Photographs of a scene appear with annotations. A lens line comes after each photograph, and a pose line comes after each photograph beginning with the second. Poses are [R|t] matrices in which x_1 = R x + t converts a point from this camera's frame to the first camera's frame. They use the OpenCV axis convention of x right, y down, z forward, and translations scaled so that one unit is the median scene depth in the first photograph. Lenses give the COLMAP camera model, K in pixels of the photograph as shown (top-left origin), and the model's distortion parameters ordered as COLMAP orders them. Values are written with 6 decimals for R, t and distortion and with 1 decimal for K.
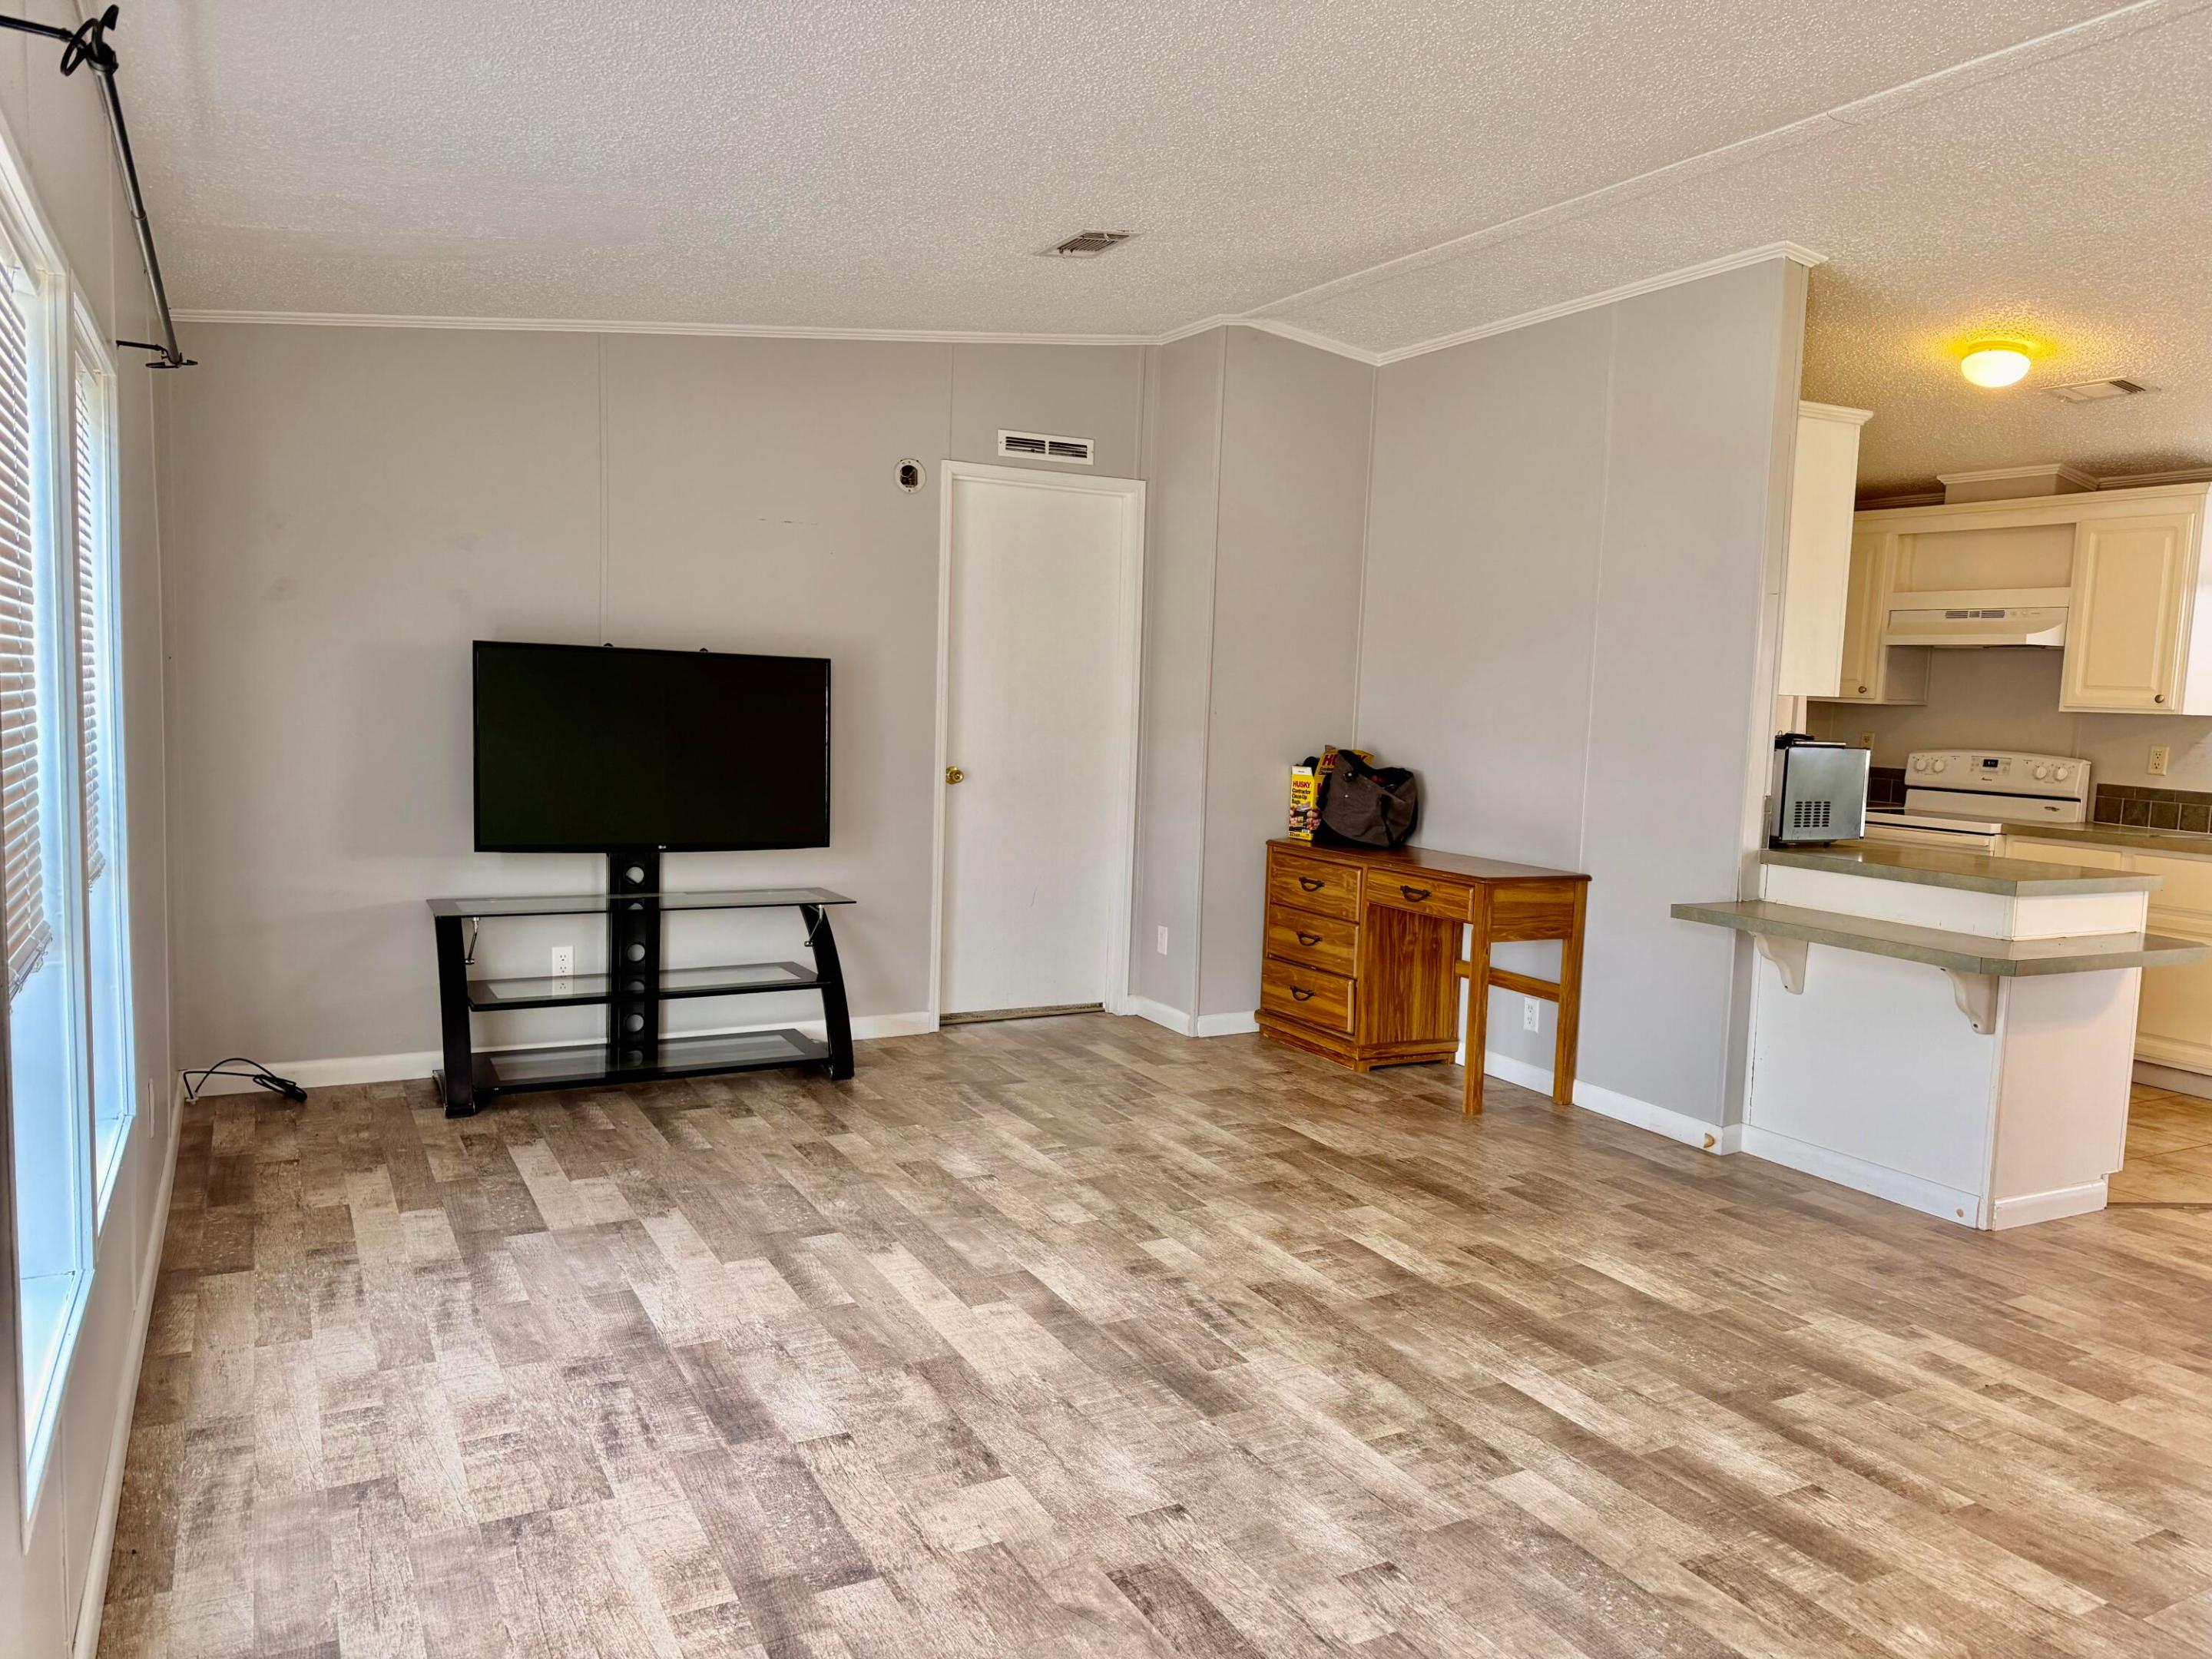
lens RADIAL K [[1582.0, 0, 1106.0], [0, 1582.0, 829.5], [0, 0, 1]] dist [0.037284, -0.039545]
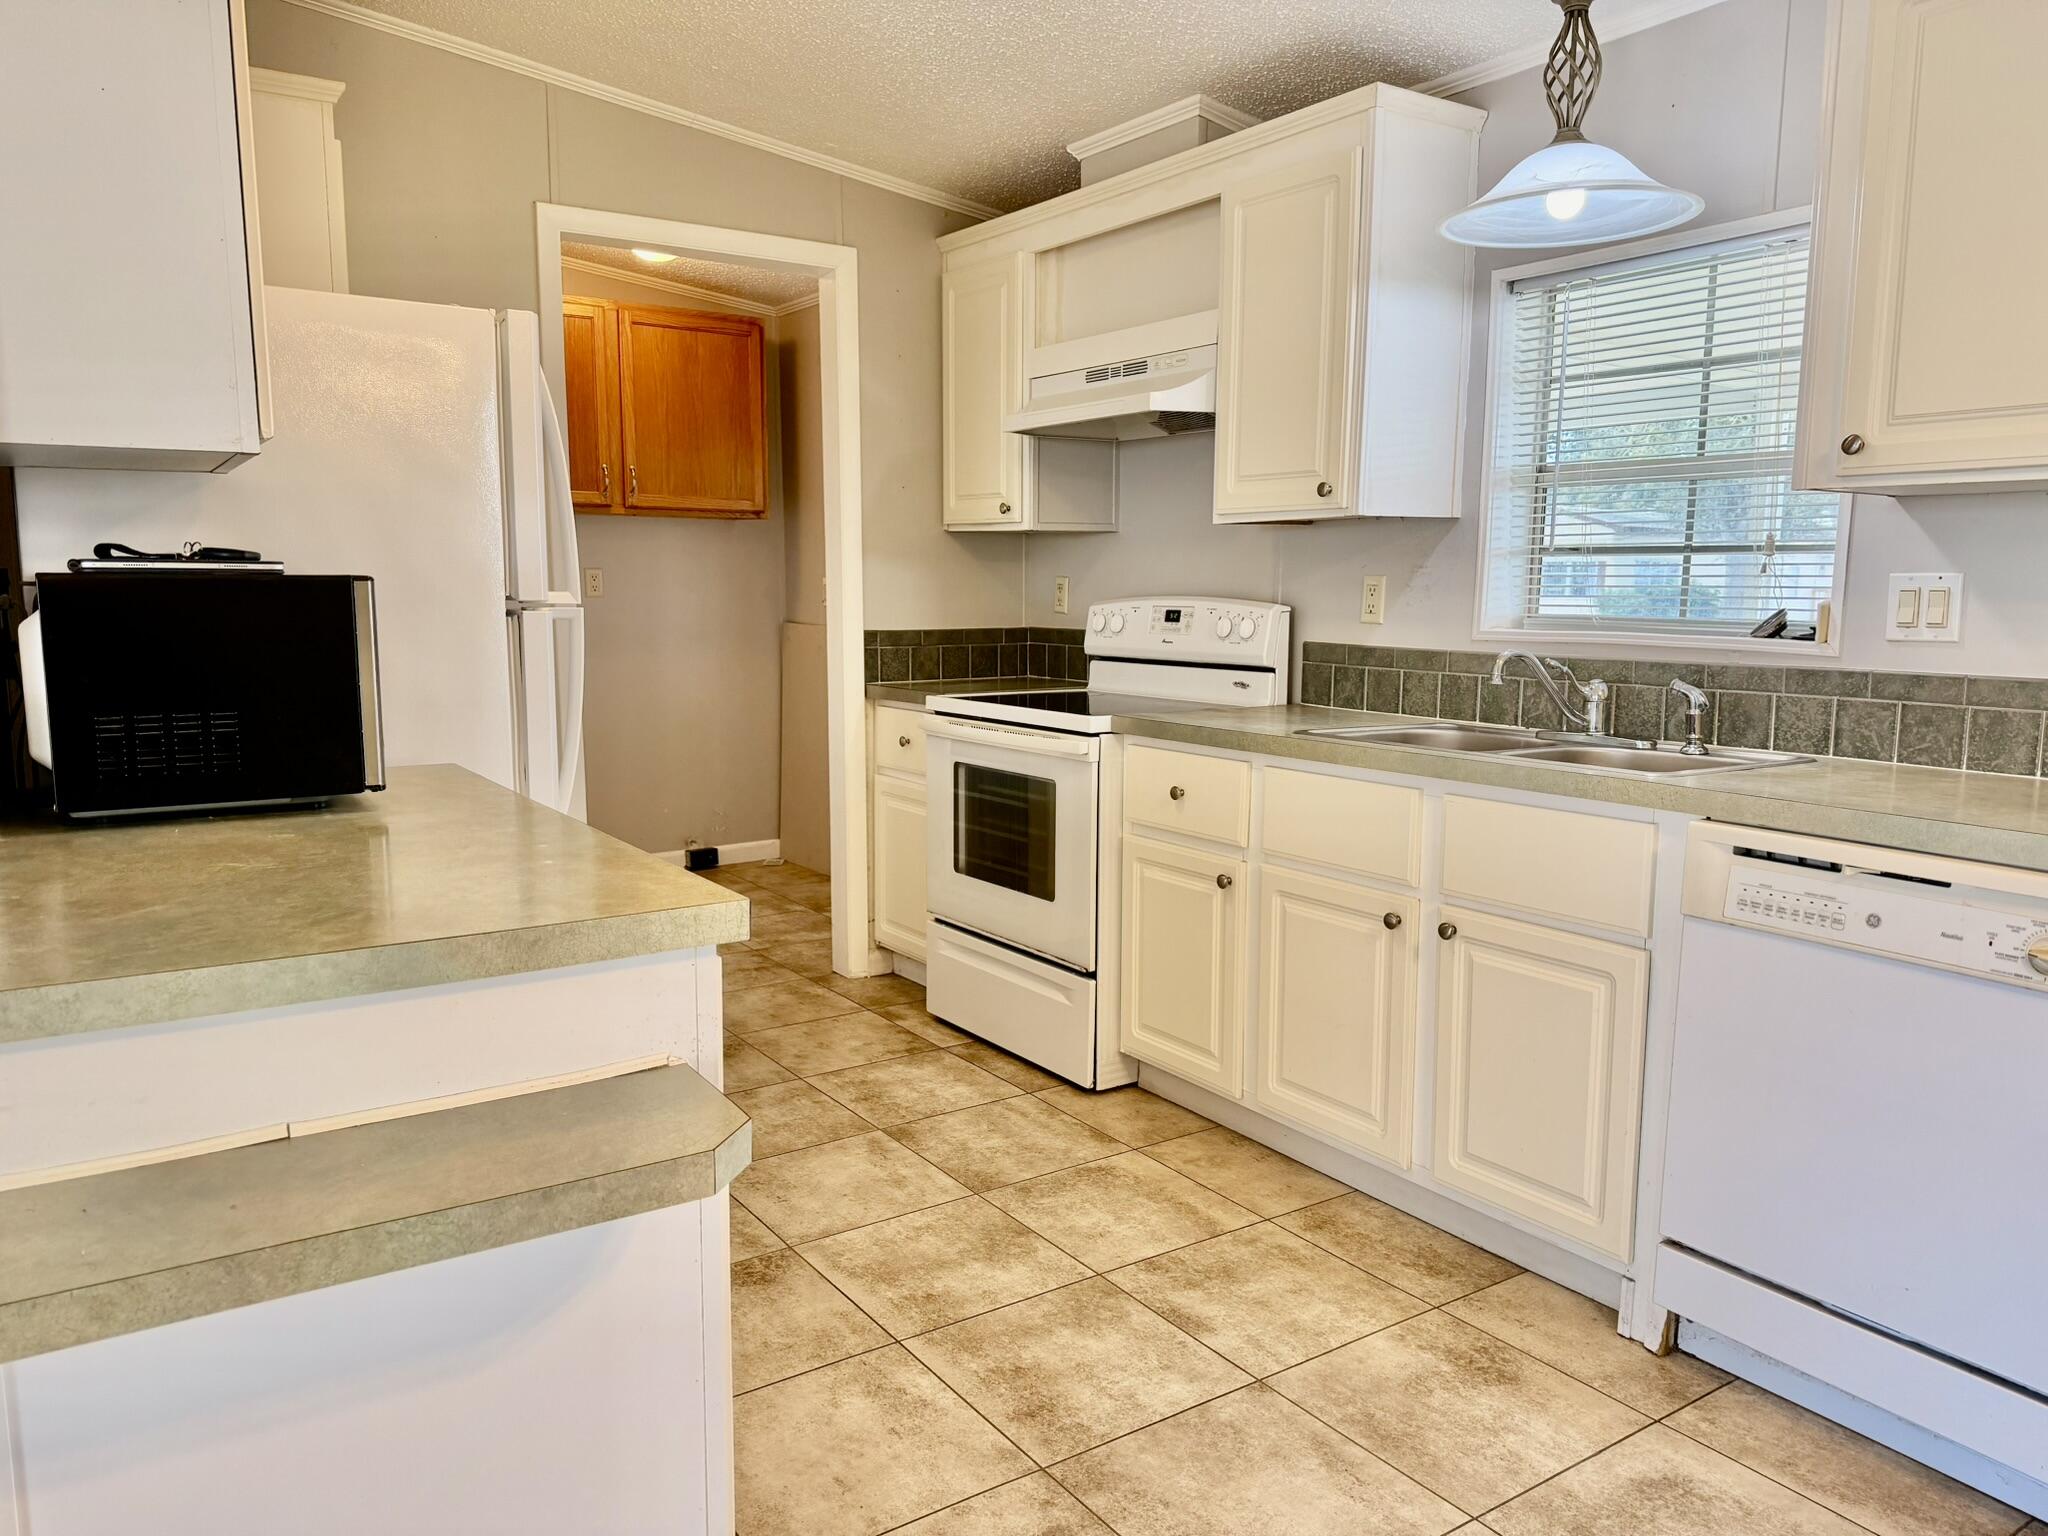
lens RADIAL K [[1462.4, 0, 1024.0], [0, 1462.4, 768.0], [0, 0, 1]] dist [0.107588, -0.169039]
pose [[0.994116, -0.044954, 0.098551, 0.455527], [0.041083, 0.998316, 0.040966, -0.007633], [-0.100226, -0.036676, 0.994288, 0.442756]]
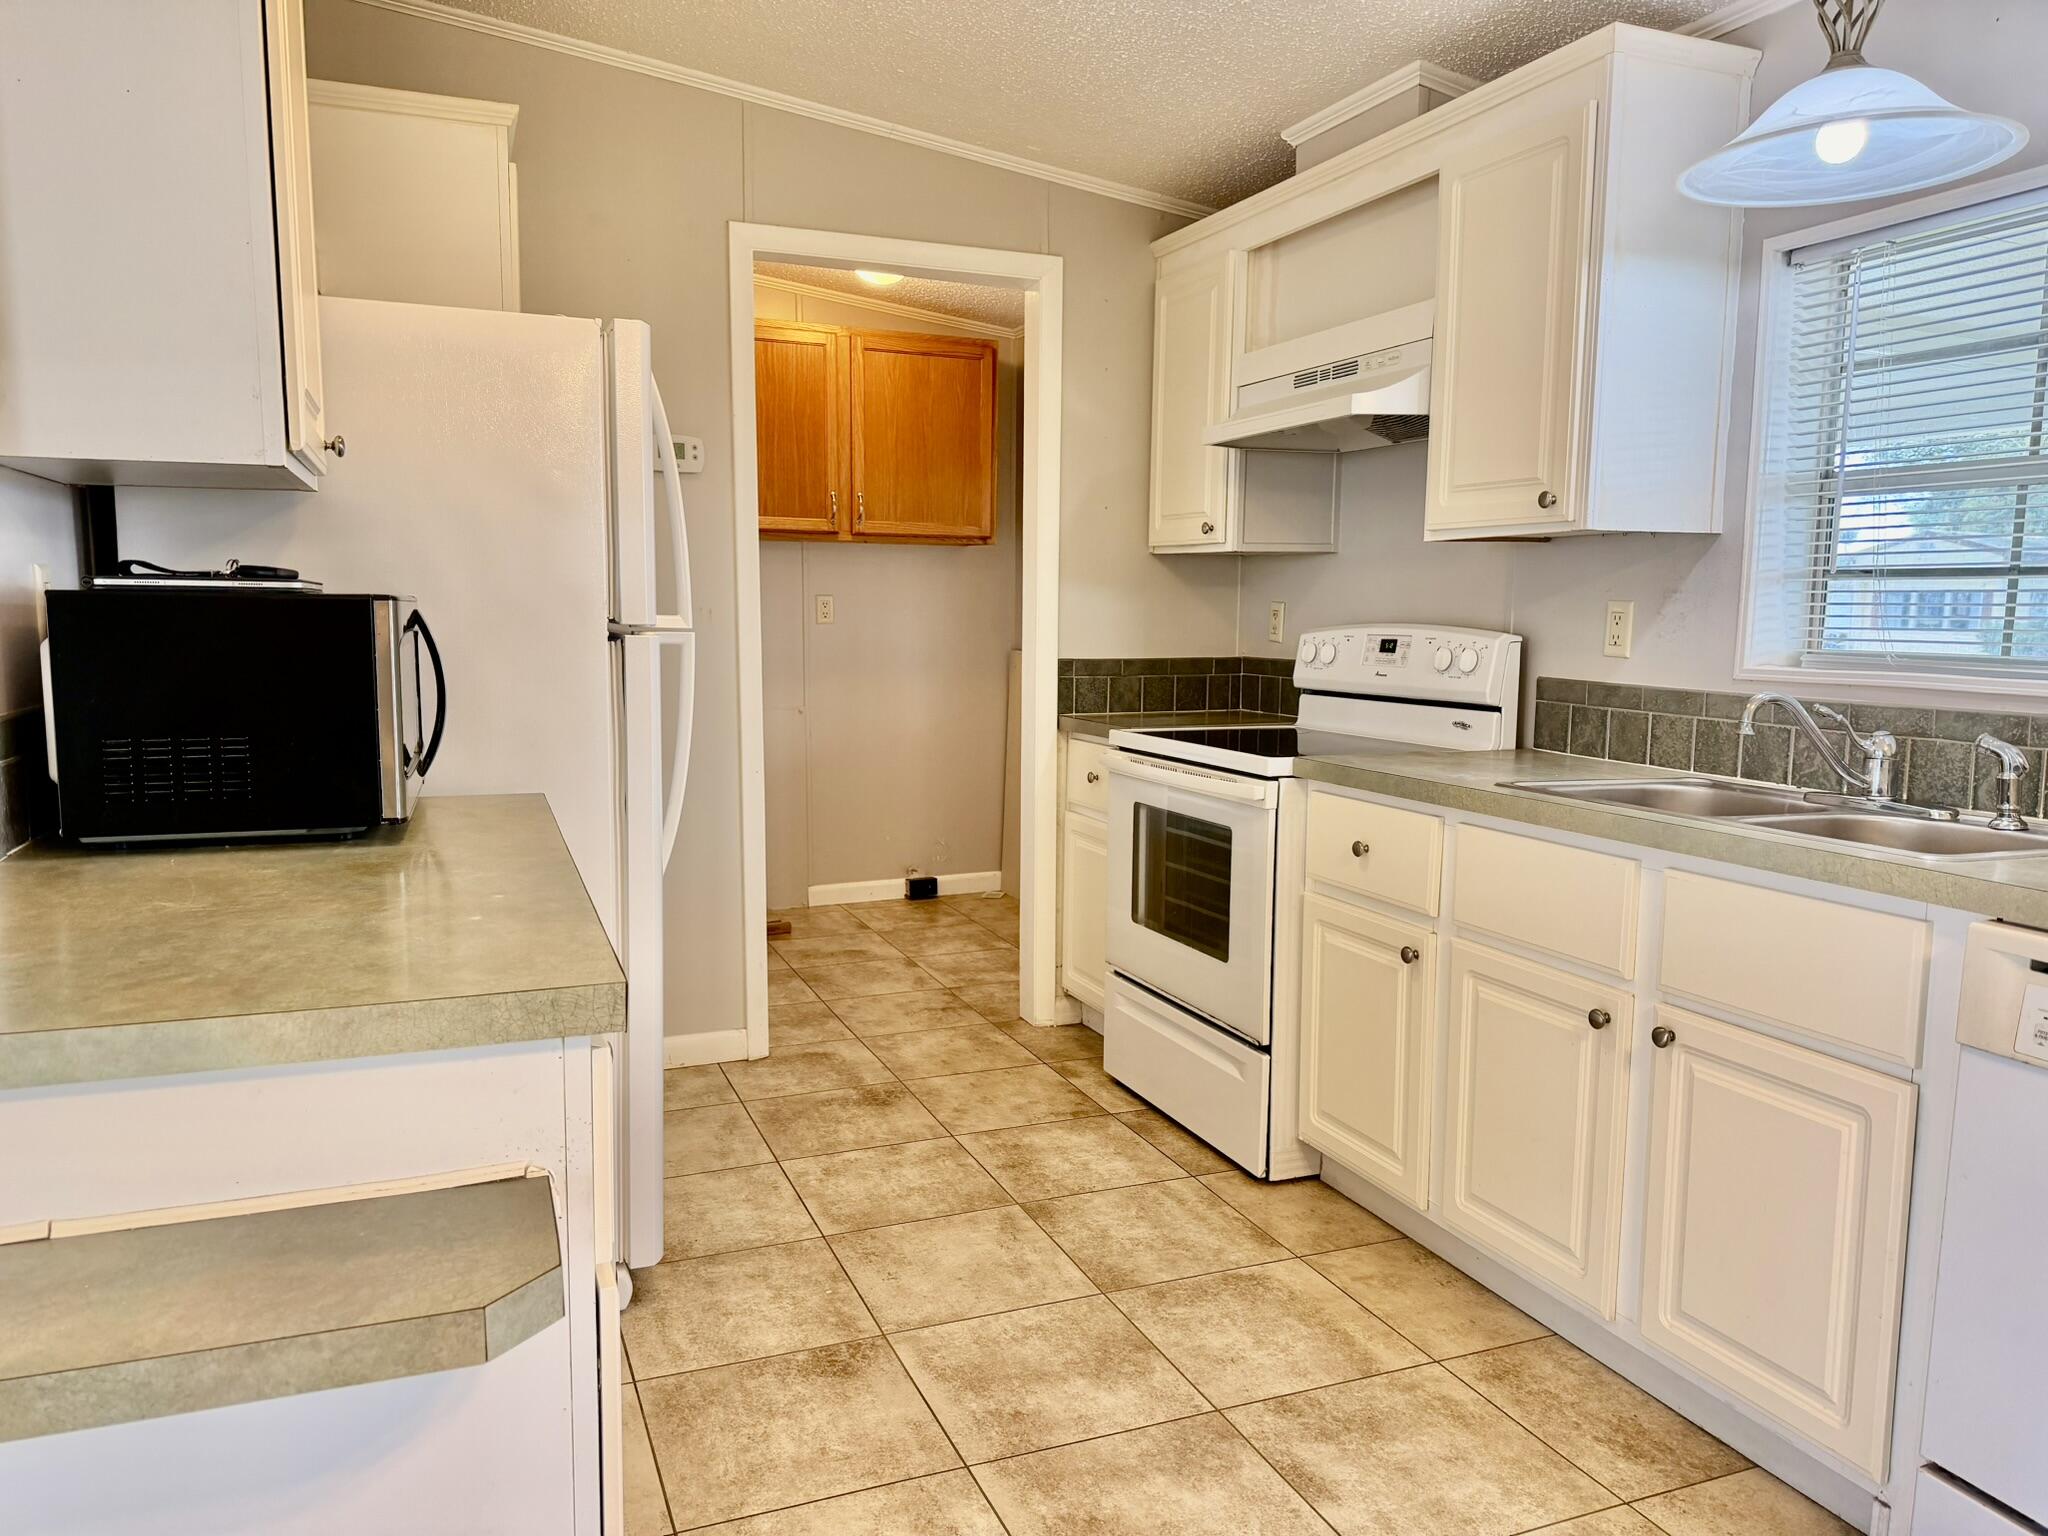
lens RADIAL K [[1464.7, 0, 1024.0], [0, 1464.7, 768.0], [0, 0, 1]] dist [0.037284, -0.039545]
pose [[0.993733, -0.014962, -0.110774, 0.505274], [0.016852, 0.999728, 0.016148, -0.009277], [0.110502, -0.017914, 0.993714, 0.490942]]
